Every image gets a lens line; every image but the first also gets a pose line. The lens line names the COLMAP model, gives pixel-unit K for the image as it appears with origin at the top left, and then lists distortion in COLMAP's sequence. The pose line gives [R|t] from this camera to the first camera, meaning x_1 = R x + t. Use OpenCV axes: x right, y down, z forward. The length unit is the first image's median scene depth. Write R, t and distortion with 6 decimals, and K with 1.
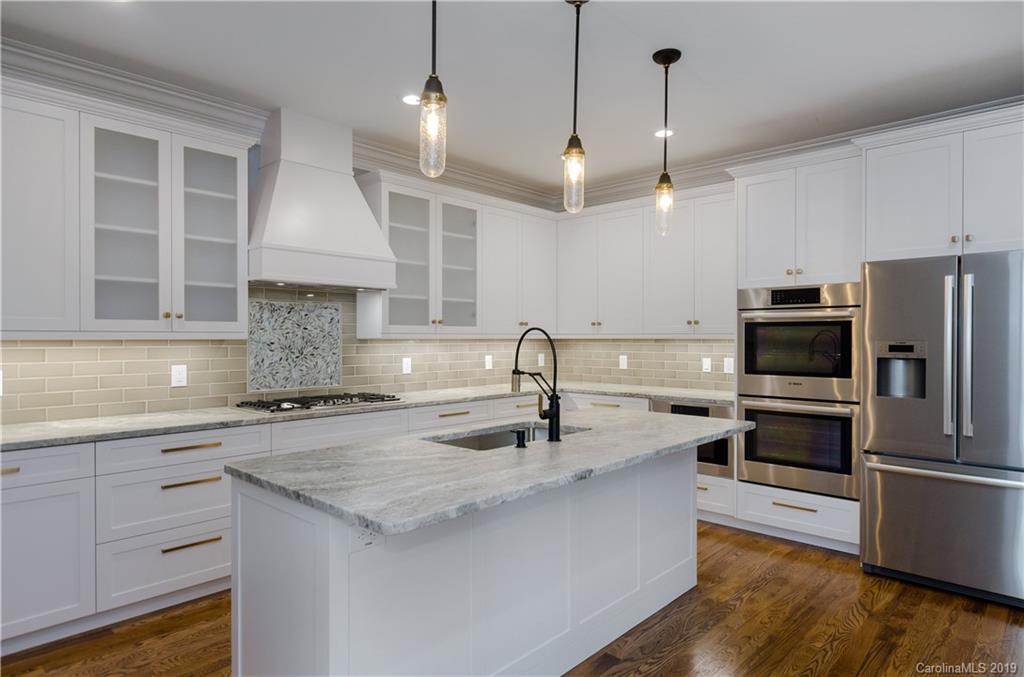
lens RADIAL K [[595.0, 0, 512.0], [0, 595.0, 338.5], [0, 0, 1]] dist [-0.002179, -0.000472]
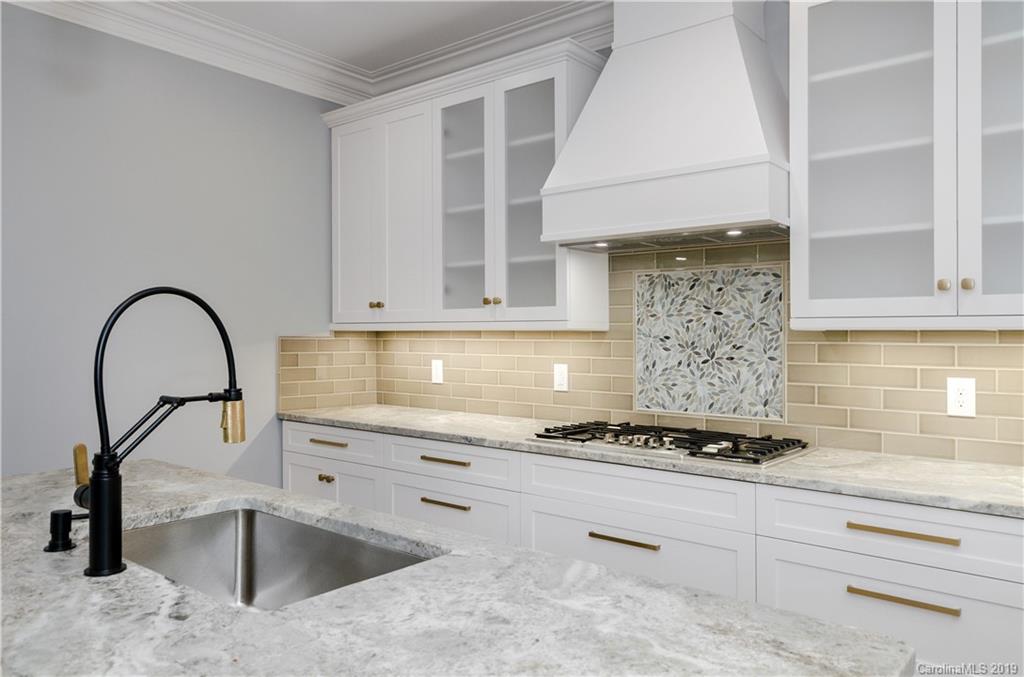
lens RADIAL K [[726.4, 0, 512.0], [0, 726.4, 338.5], [0, 0, 1]] dist [0.005623, 0.003057]
pose [[0.069946, 0.001758, -0.997549, 0.360201], [-0.009406, 0.999955, 0.001103, 0.009596], [0.997506, 0.009306, 0.069959, 0.783389]]
